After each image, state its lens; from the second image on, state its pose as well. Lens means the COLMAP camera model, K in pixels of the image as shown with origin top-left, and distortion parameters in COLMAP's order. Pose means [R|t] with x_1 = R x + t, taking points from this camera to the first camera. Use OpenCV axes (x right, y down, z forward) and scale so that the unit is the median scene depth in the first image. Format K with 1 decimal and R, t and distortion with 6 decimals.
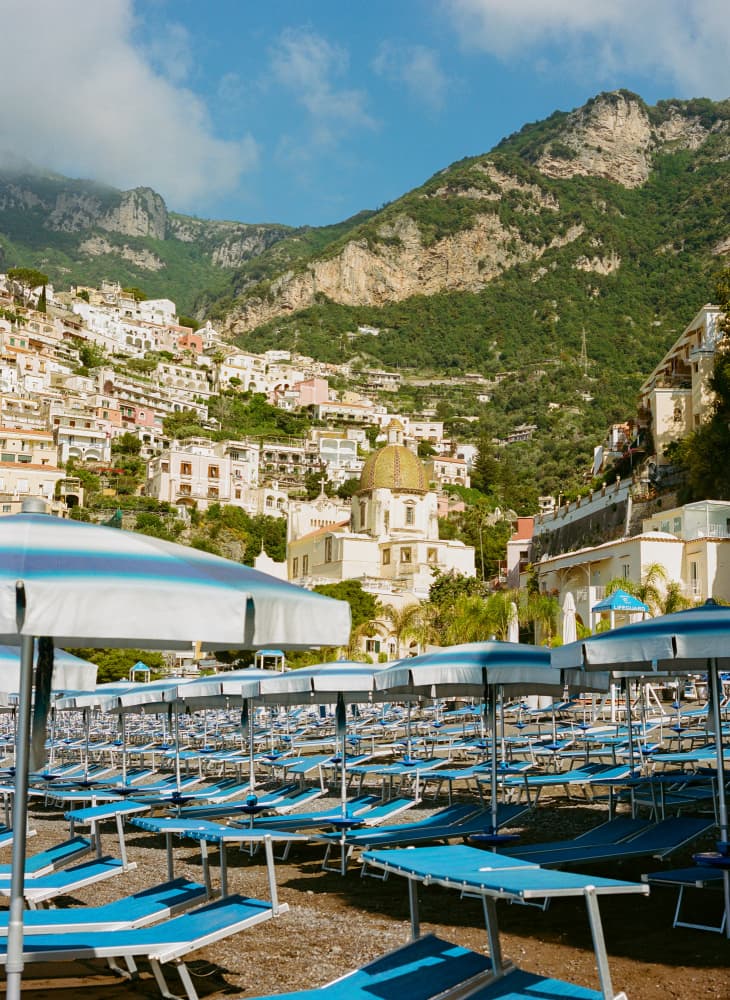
lens RADIAL K [[1406.9, 0, 365.0], [0, 1406.9, 500.0], [0, 0, 1]] dist [-0.012284, 0.082421]
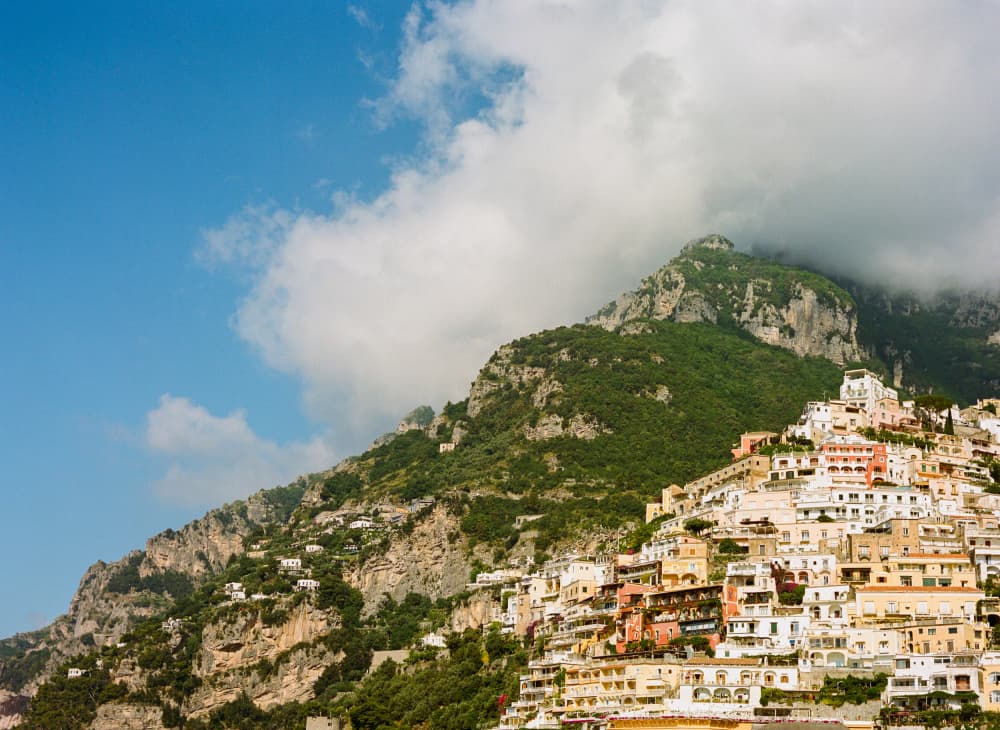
lens RADIAL K [[1415.6, 0, 500.0], [0, 1415.6, 365.0], [0, 0, 1]] dist [-0.004862, -0.030530]
pose [[0.850547, -0.132651, -0.508894, 0.036318], [0.051560, 0.984037, -0.170330, -0.022288], [0.523365, 0.118635, 0.843810, -0.098508]]
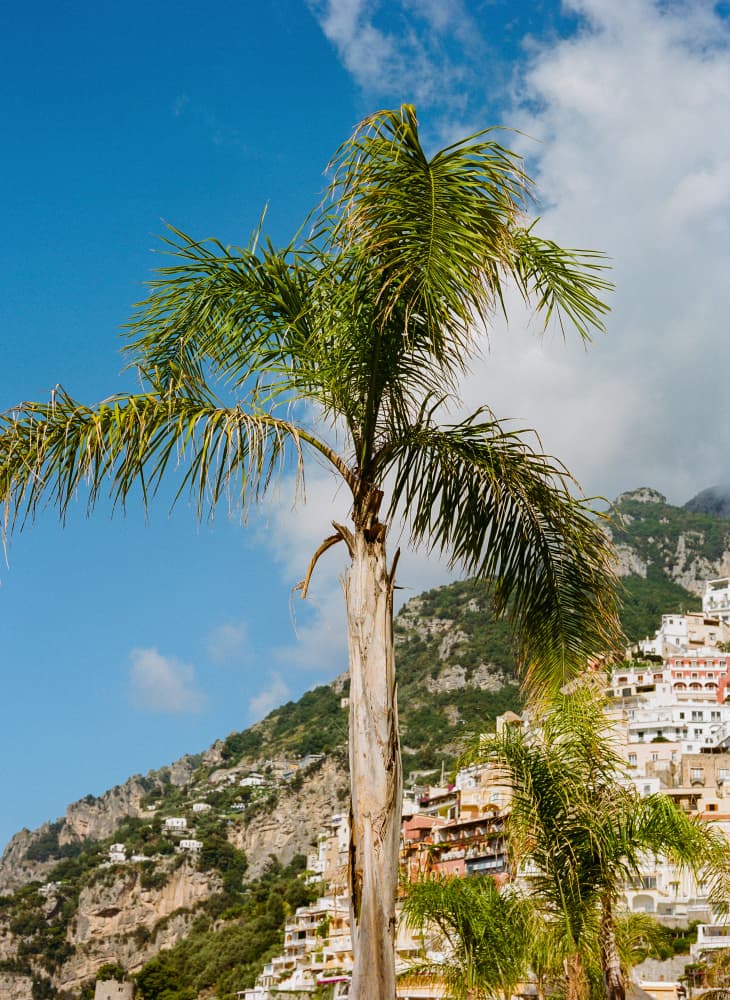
lens RADIAL K [[1350.9, 0, 365.0], [0, 1350.9, 500.0], [0, 0, 1]] dist [0.003968, 0.029255]
pose [[0.796369, -0.206591, -0.568434, 0.055310], [0.044526, 0.957329, -0.285549, 0.011903], [0.603170, 0.202092, 0.771586, 0.128863]]
